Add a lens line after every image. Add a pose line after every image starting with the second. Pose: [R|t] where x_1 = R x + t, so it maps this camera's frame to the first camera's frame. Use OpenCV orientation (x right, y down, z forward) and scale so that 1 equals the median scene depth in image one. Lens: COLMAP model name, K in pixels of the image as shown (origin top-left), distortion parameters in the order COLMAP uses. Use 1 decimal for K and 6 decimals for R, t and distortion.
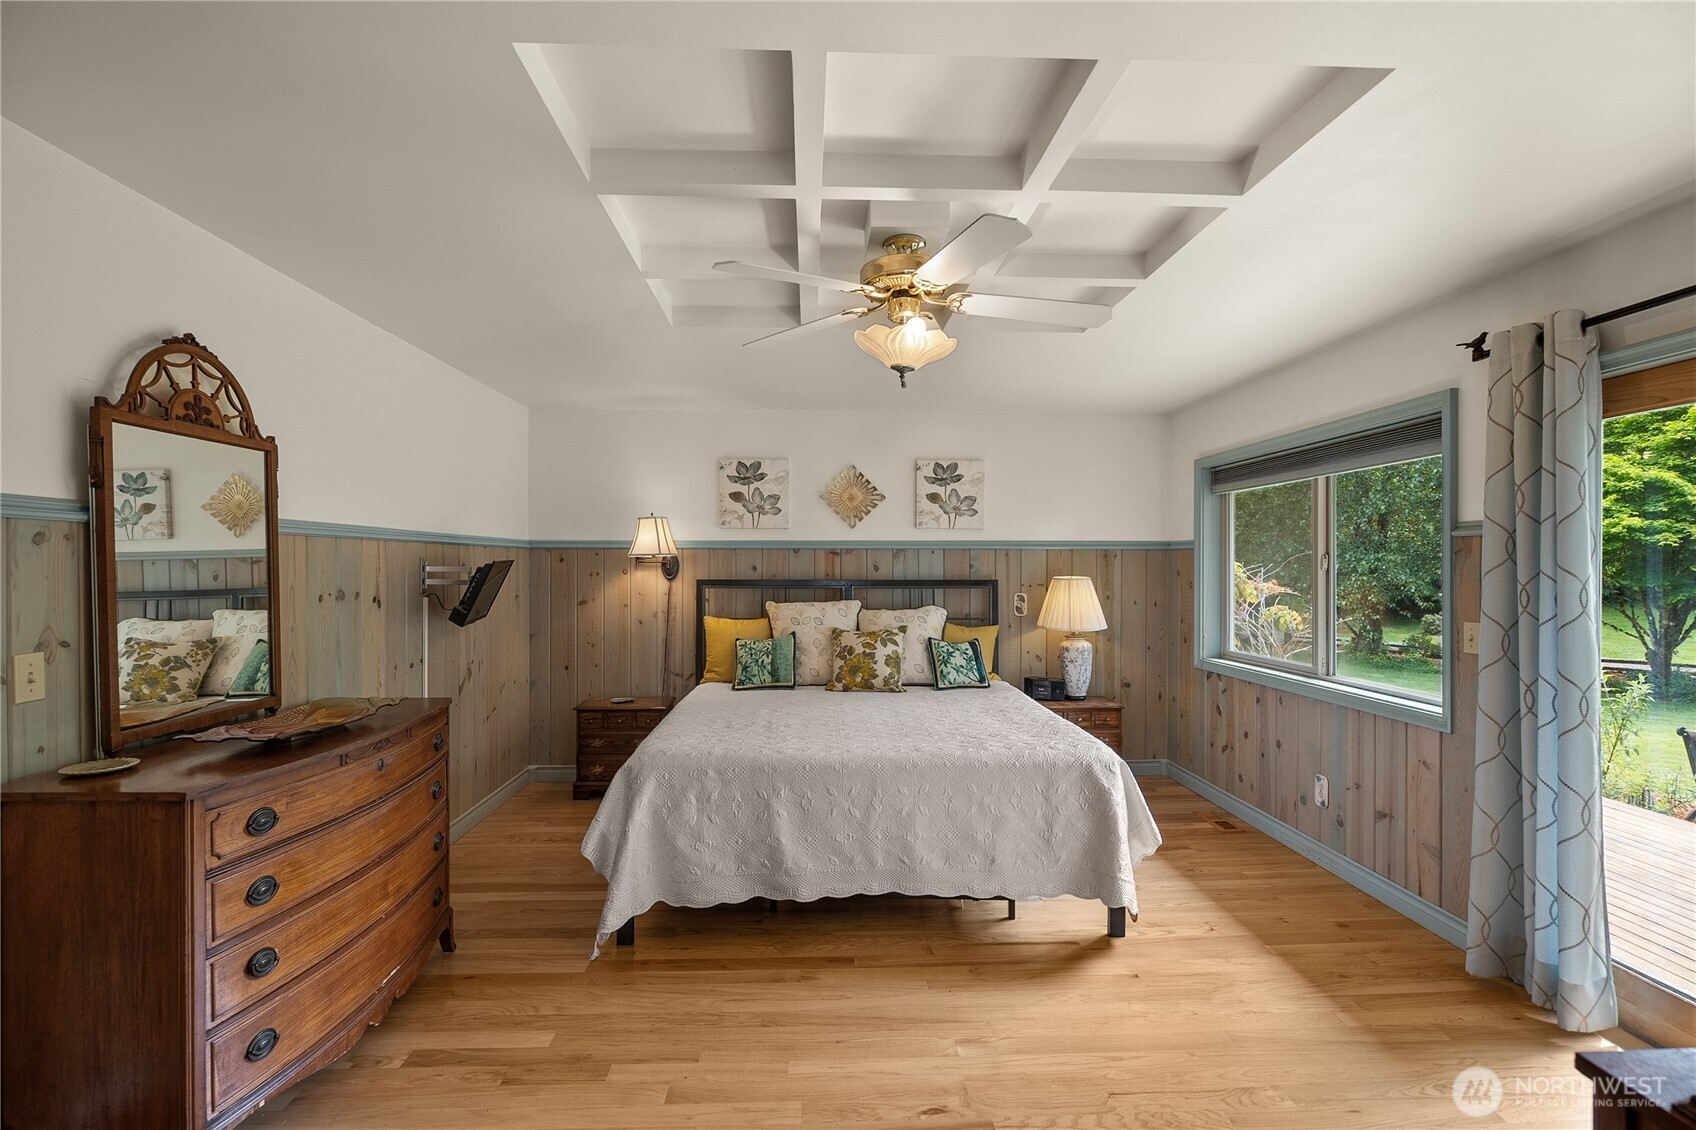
lens RADIAL K [[774.3, 0, 815.9], [0, 774.3, 568.9], [0, 0, 1]] dist [-0.010642, 0.003346]
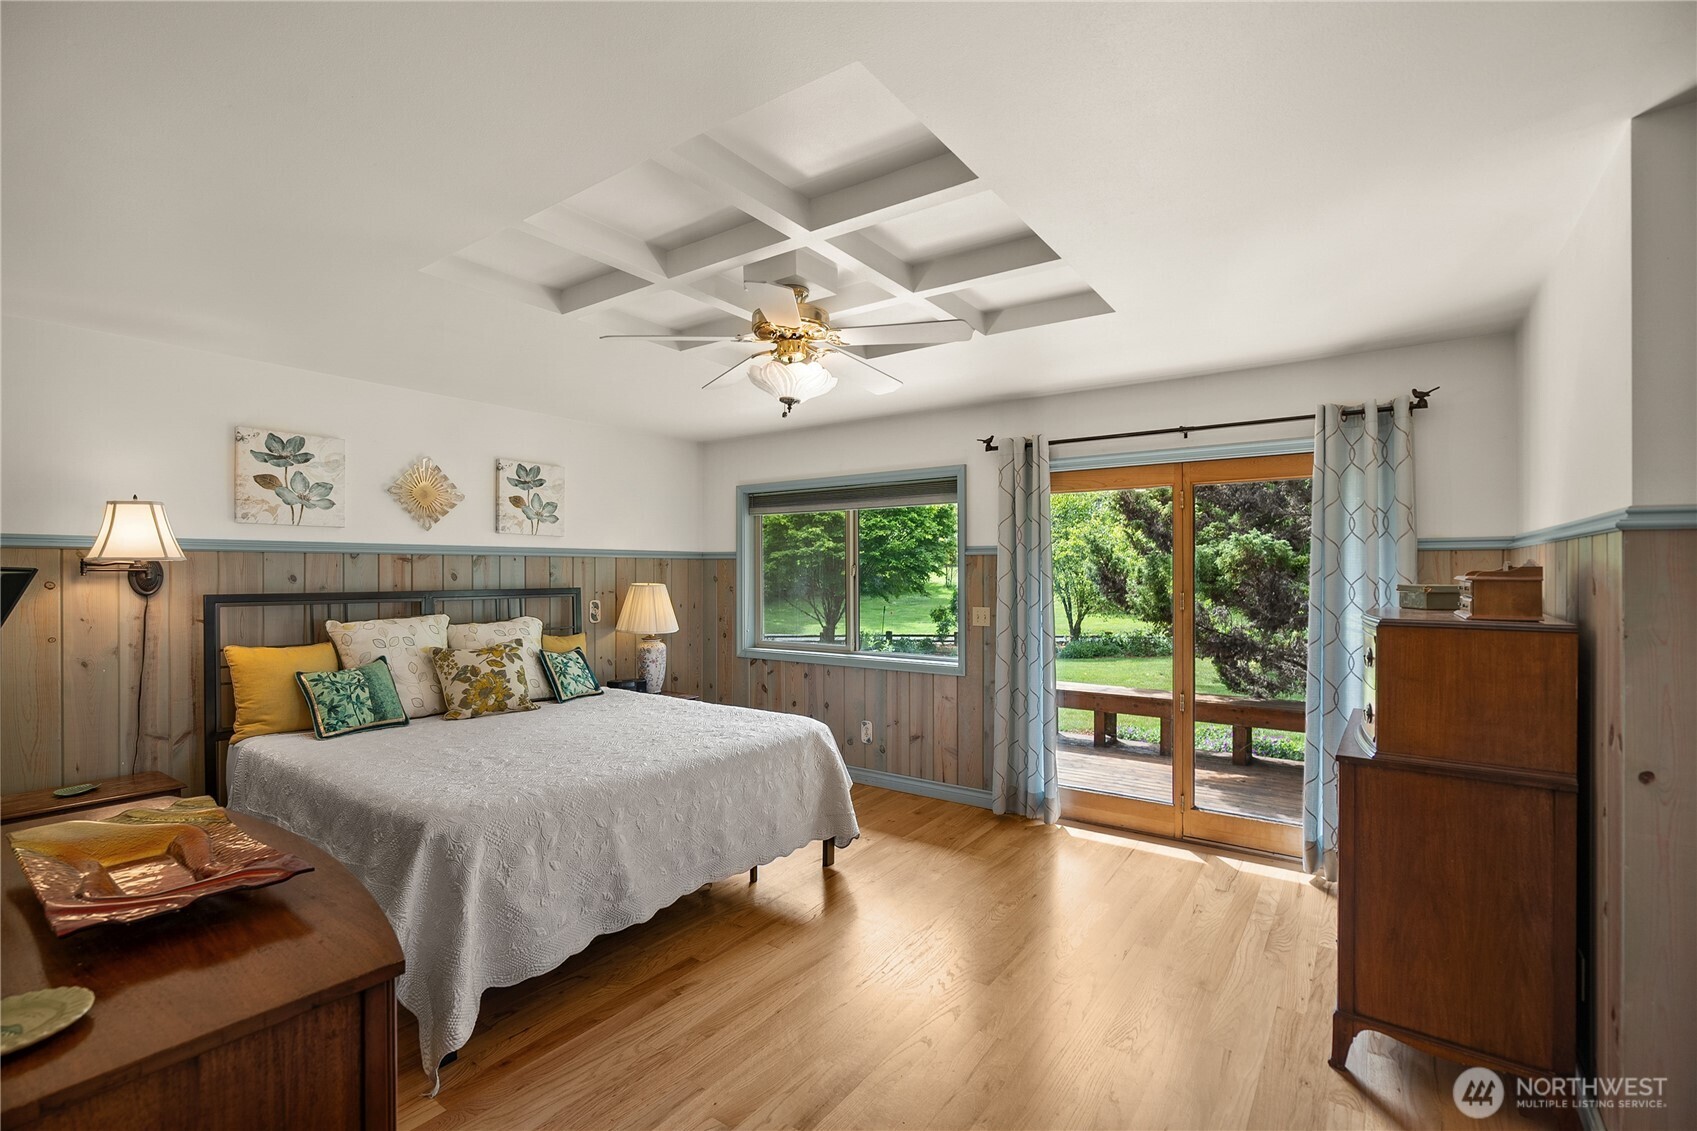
lens RADIAL K [[774.7, 0, 852.2], [0, 774.7, 569.0], [0, 0, 1]] dist [-0.010642, 0.003346]
pose [[0.599312, 0.001699, 0.800514, -0.430200], [0.005686, 0.999963, -0.006380, -0.002375], [-0.800495, 0.008375, 0.599280, 0.141494]]
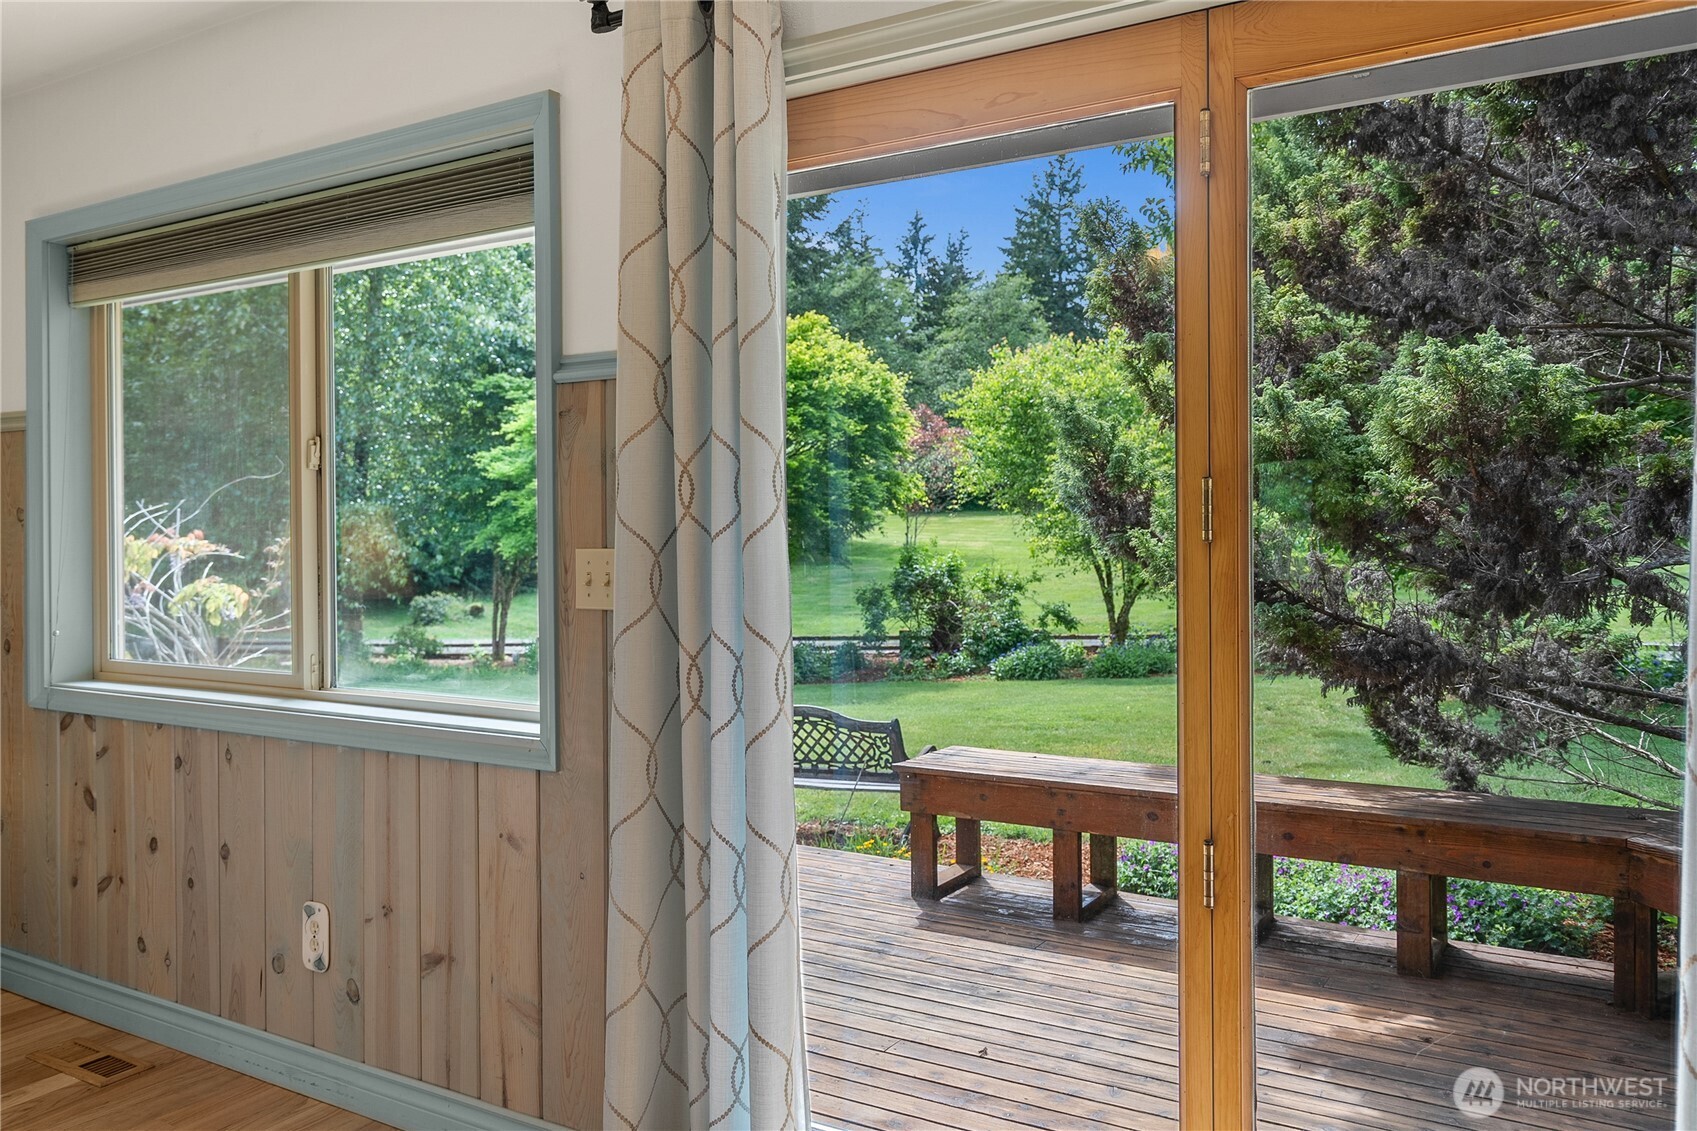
lens RADIAL K [[1337.7, 0, 860.1], [0, 1337.7, 529.7], [0, 0, 1]] dist [0.011338, -0.008001]
pose [[0.541917, -0.004682, 0.840419, 0.131234], [0.010592, 0.999943, -0.001259, 0.039605], [-0.840365, 0.009584, 0.541936, 0.239995]]
